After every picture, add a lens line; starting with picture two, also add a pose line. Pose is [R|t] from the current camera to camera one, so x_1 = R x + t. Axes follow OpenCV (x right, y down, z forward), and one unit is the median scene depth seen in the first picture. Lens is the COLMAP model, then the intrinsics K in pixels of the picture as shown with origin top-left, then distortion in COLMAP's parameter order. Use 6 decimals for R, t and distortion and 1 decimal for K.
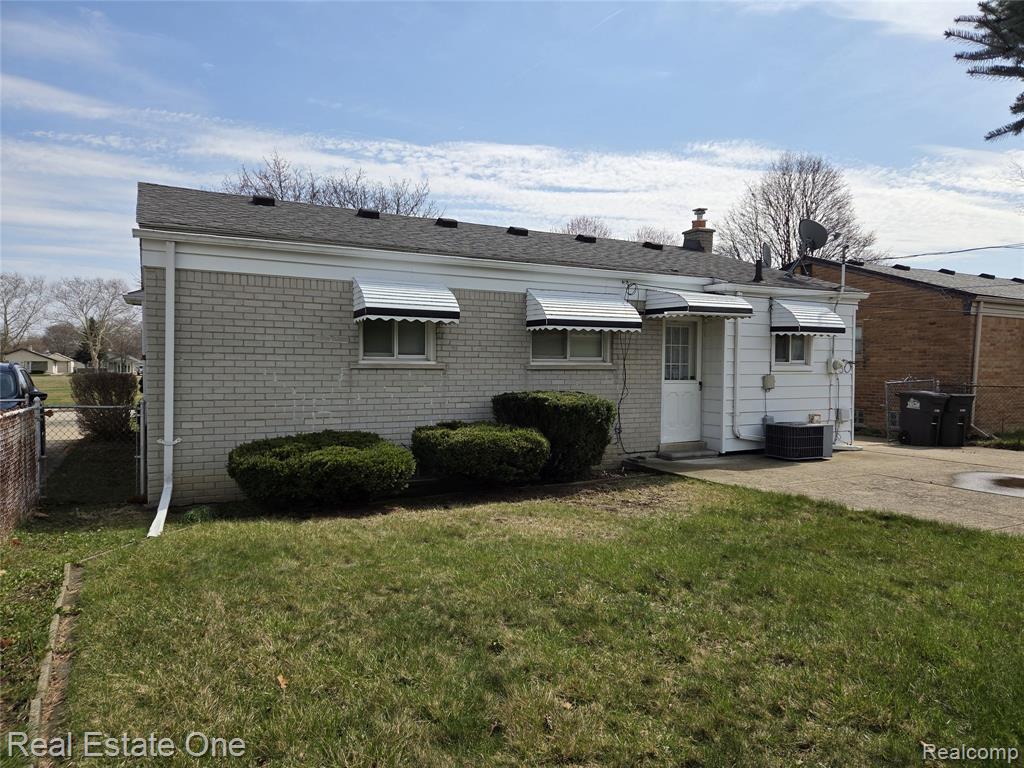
lens RADIAL K [[687.1, 0, 512.0], [0, 687.1, 384.0], [0, 0, 1]] dist [0.105726, -0.066719]
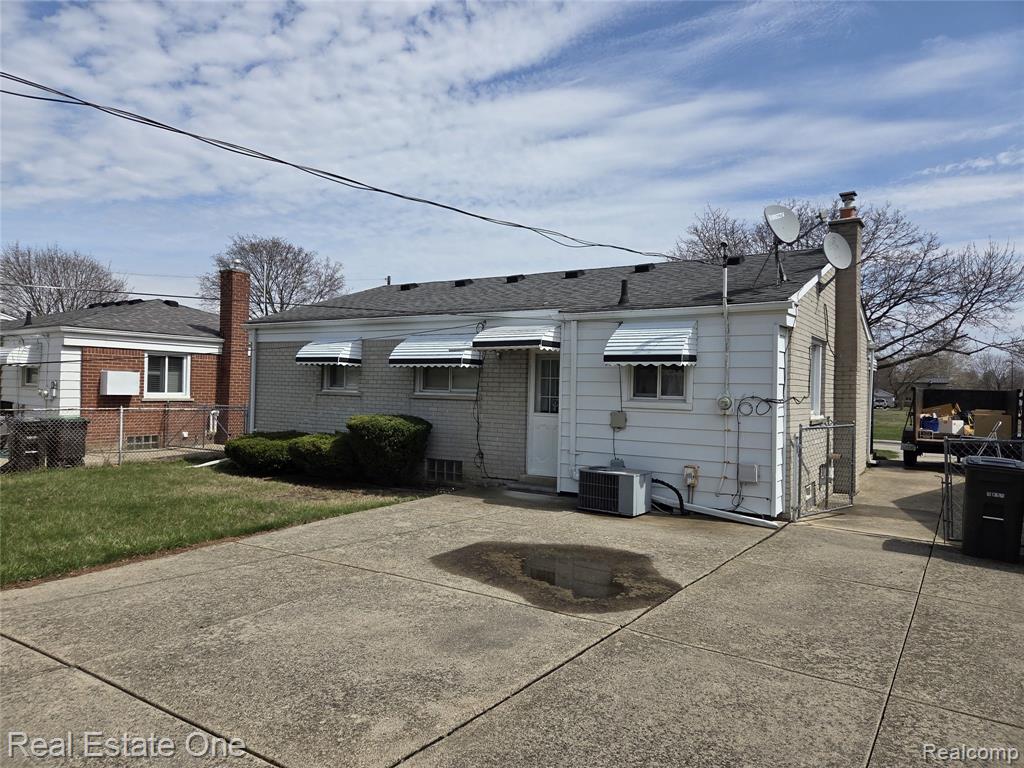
lens RADIAL K [[687.1, 0, 512.0], [0, 687.1, 384.0], [0, 0, 1]] dist [0.105726, -0.066719]
pose [[0.458954, -0.002419, -0.888457, 1.136764], [-0.046252, 0.998575, -0.026612, -0.019663], [0.887256, 0.053307, 0.458188, 0.521775]]
